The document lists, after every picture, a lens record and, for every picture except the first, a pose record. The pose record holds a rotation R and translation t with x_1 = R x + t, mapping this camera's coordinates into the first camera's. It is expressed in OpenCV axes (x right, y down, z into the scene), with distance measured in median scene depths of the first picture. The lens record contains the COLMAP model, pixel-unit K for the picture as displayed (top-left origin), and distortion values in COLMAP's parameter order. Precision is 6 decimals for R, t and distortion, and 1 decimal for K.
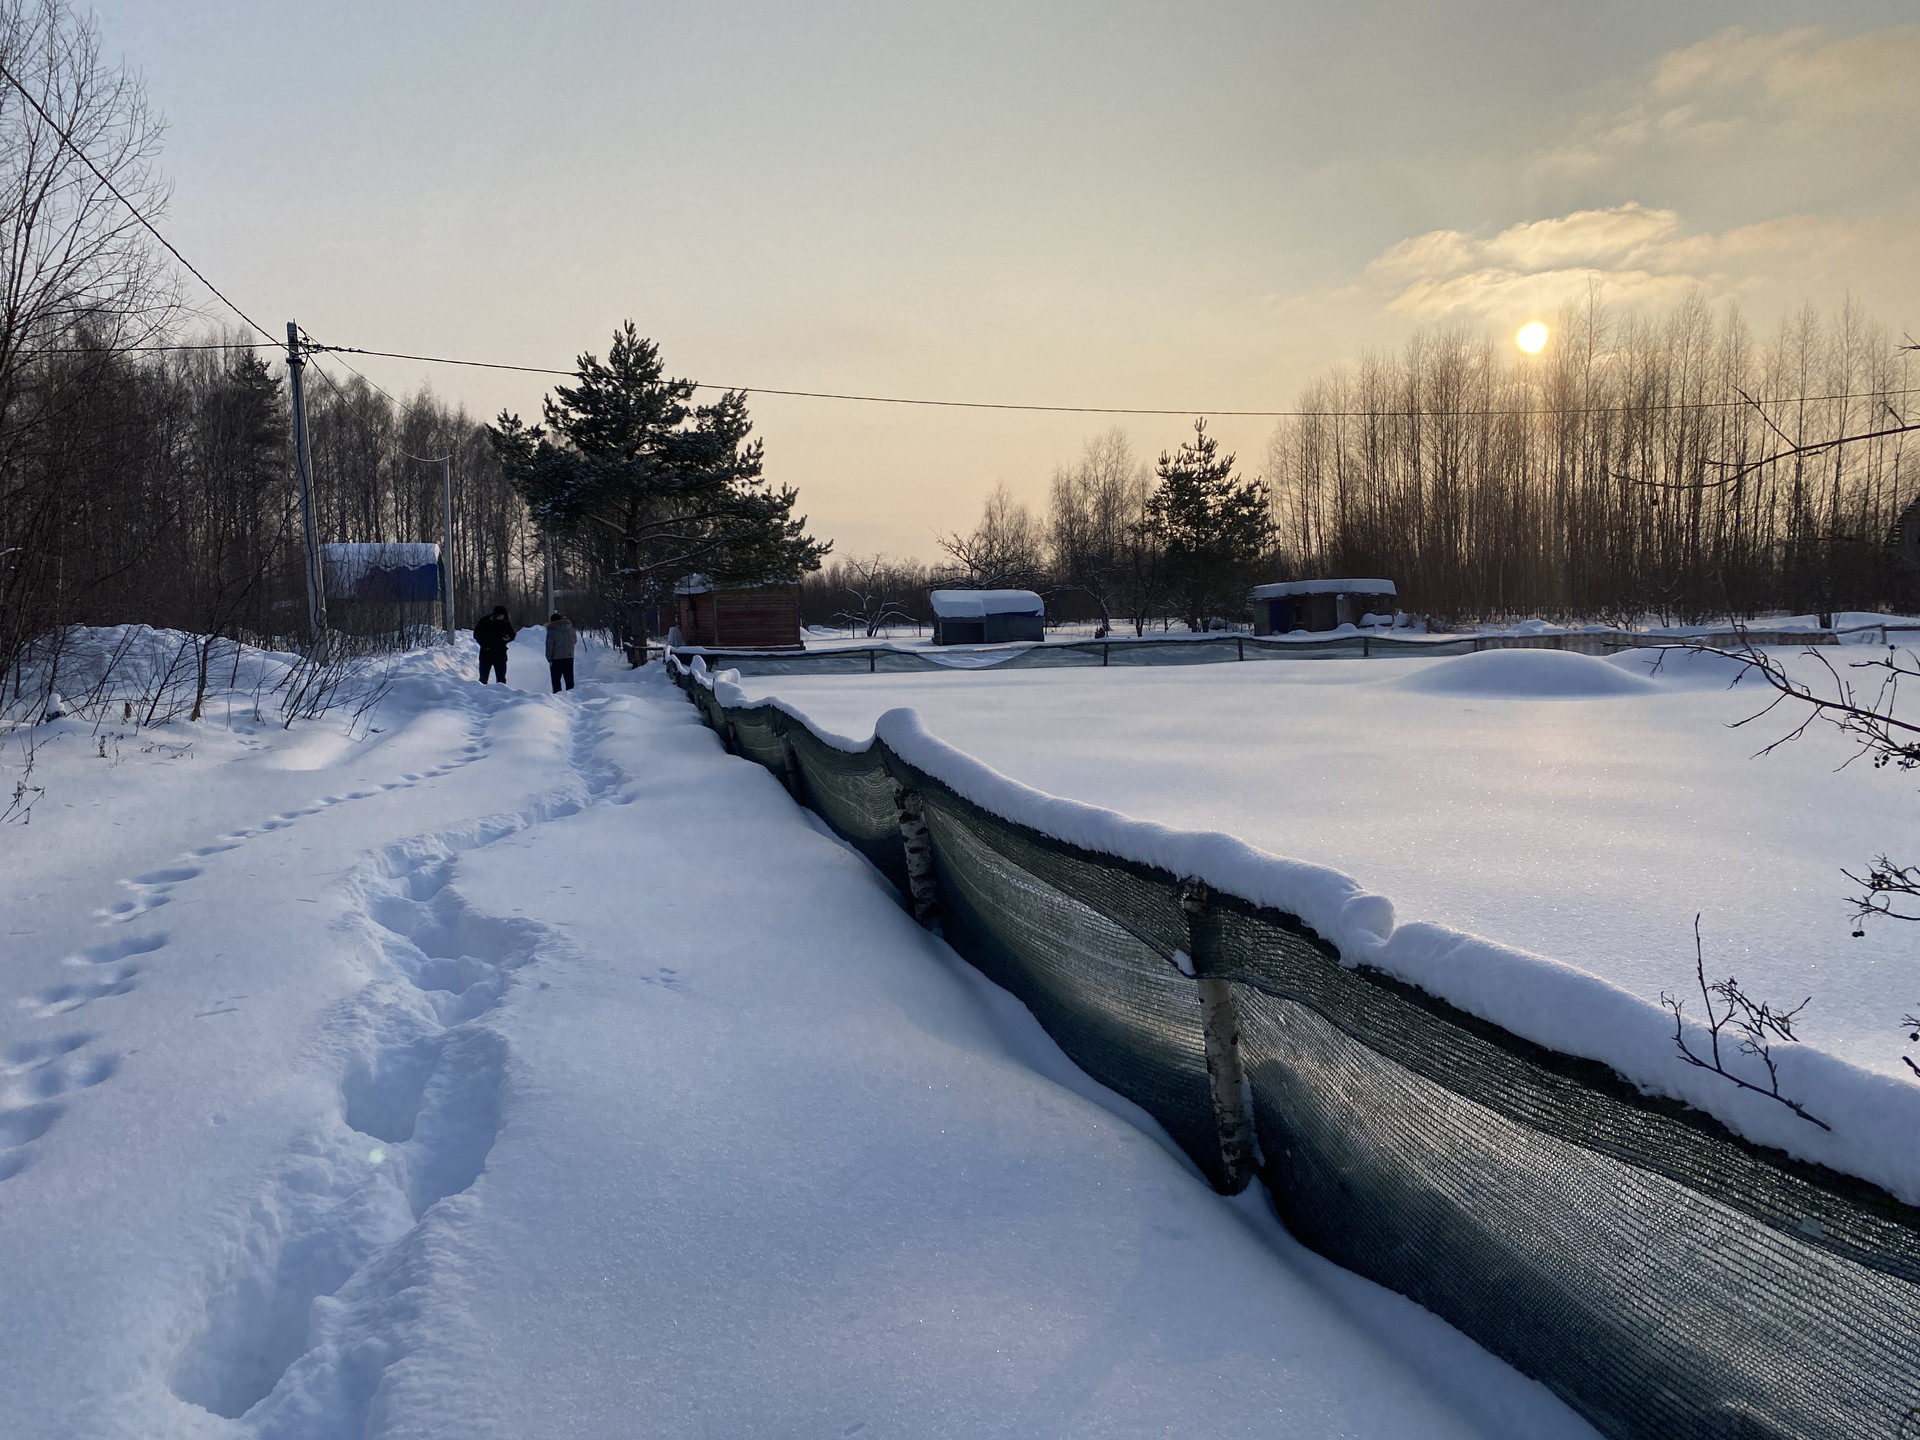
lens RADIAL K [[1445.8, 0, 966.3], [0, 1445.8, 729.0], [0, 0, 1]] dist [0.046848, -0.053936]
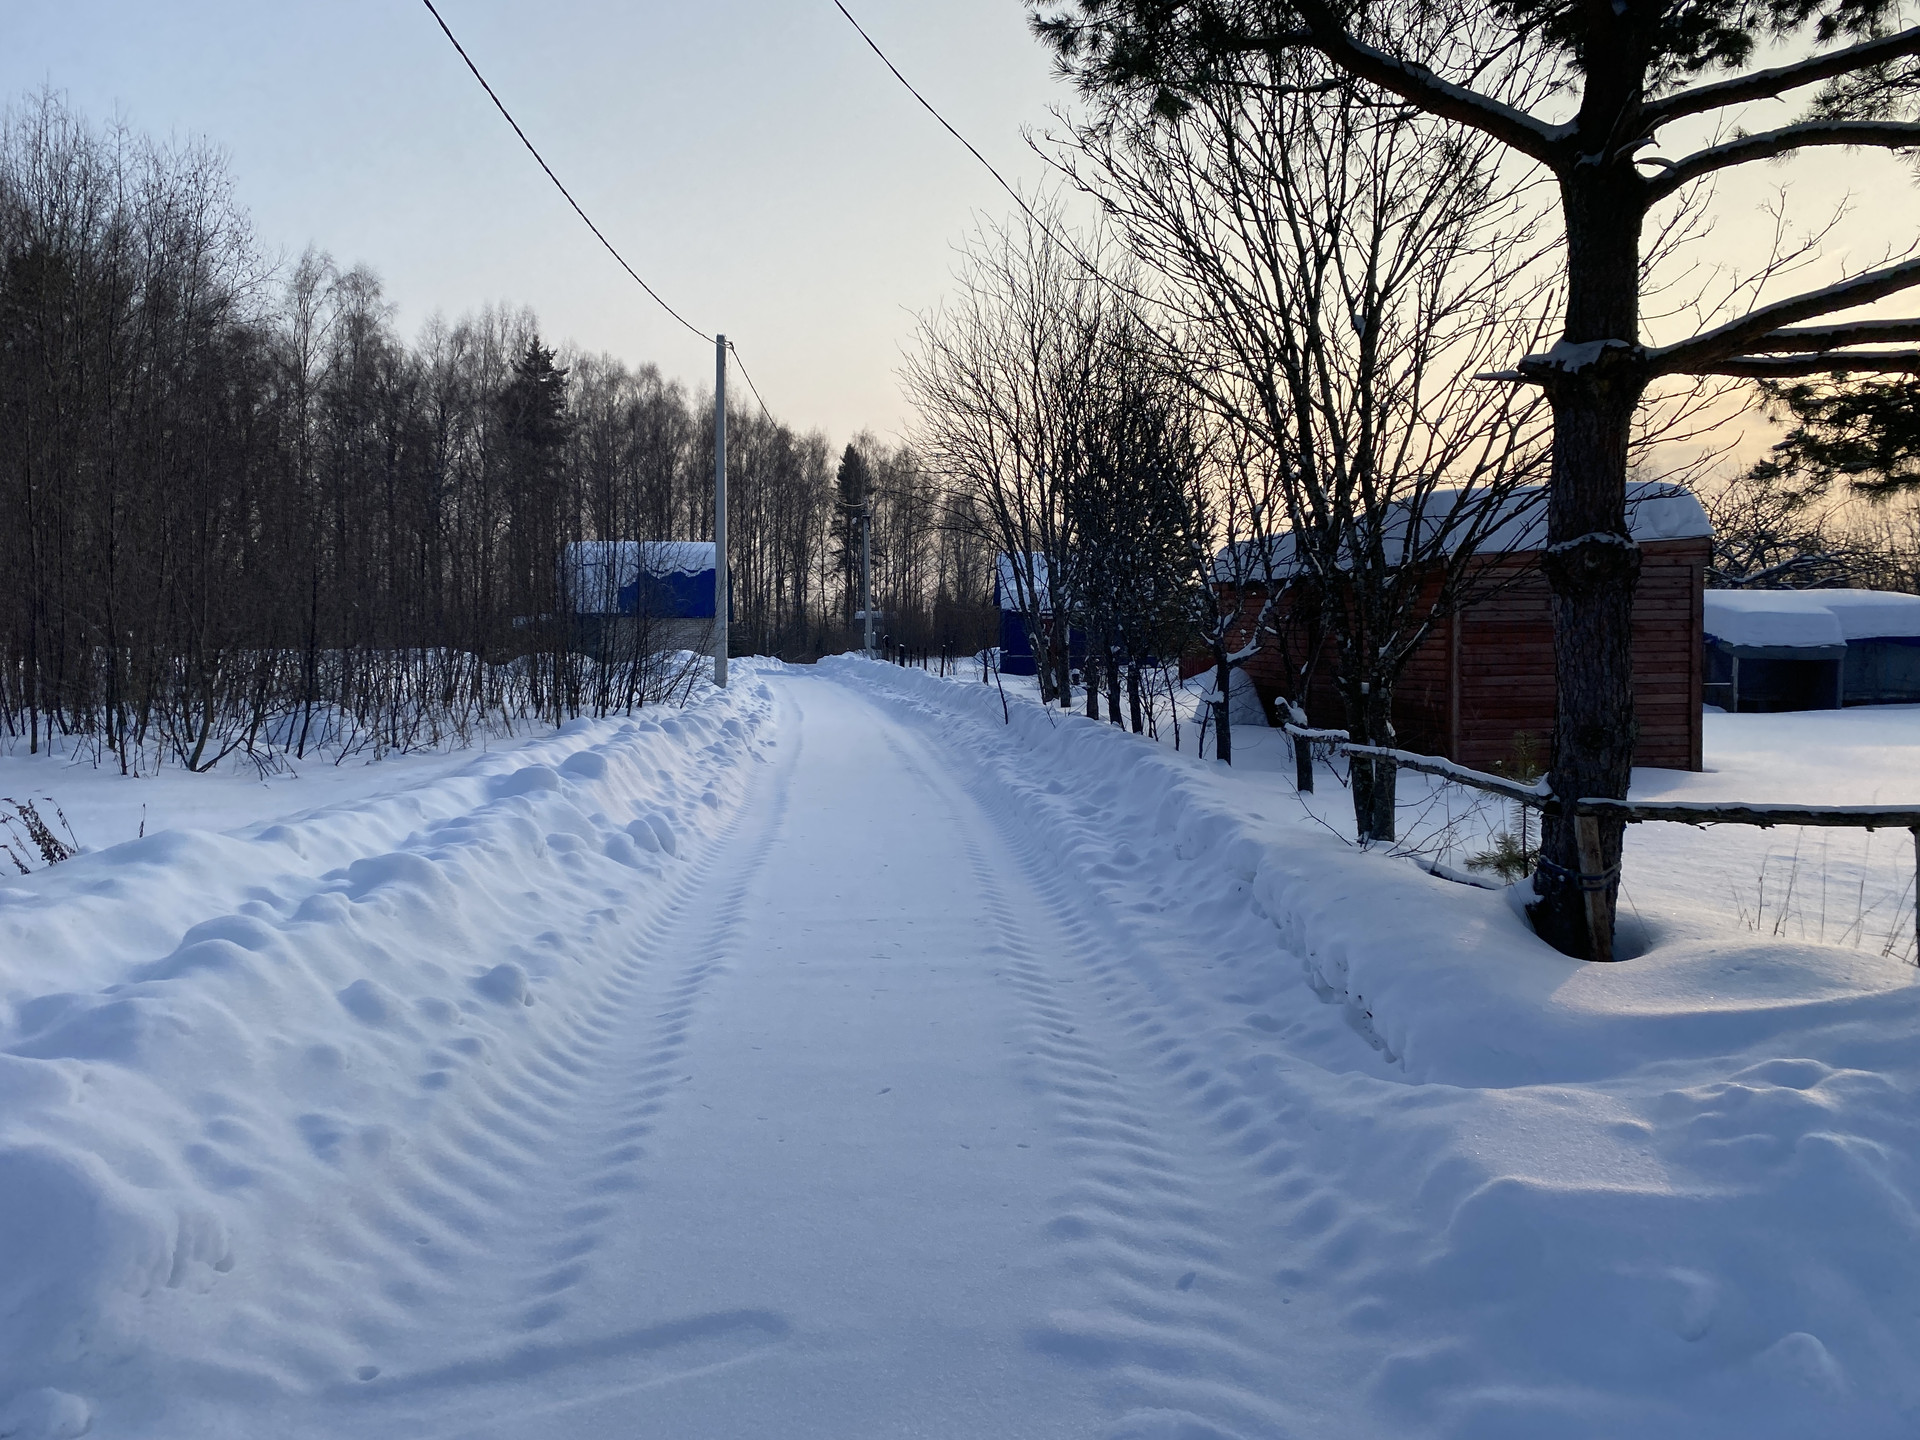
lens RADIAL K [[1445.8, 0, 963.9], [0, 1445.8, 715.3], [0, 0, 1]] dist [0.046848, -0.053936]
pose [[0.980907, 0.019943, -0.193451, -0.800220], [-0.025434, 0.999340, -0.025943, -0.188705], [0.192806, 0.030368, 0.980767, 2.514670]]
